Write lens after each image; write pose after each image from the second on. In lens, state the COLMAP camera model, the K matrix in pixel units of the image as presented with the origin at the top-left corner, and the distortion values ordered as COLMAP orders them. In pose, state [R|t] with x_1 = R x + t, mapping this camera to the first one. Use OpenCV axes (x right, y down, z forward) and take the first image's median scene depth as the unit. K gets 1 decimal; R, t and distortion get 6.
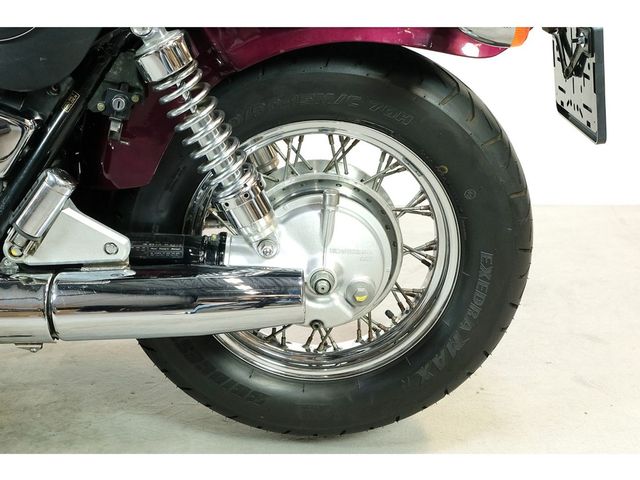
lens RADIAL K [[955.3, 0, 321.0], [0, 955.3, 237.2], [0, 0, 1]] dist [0.003811, 0.000000]
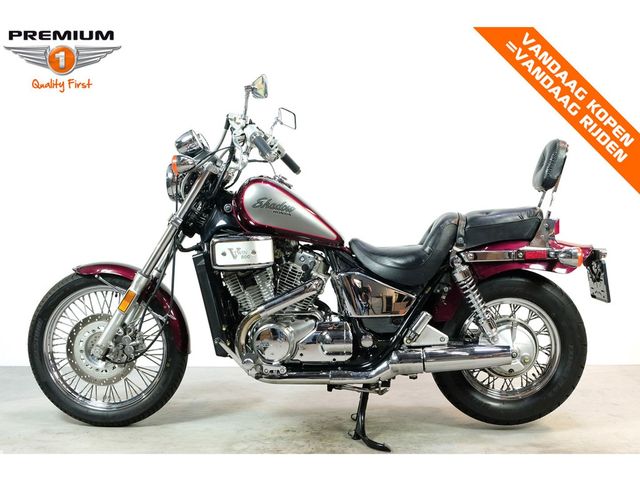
lens RADIAL K [[955.3, 0, 321.0], [0, 955.3, 238.1], [0, 0, 1]] dist [0.003811, 0.000000]
pose [[0.999912, -0.010776, -0.007776, -0.545726], [0.007838, 0.950805, -0.309691, 0.596238], [0.010731, 0.309602, 0.950806, -1.795704]]
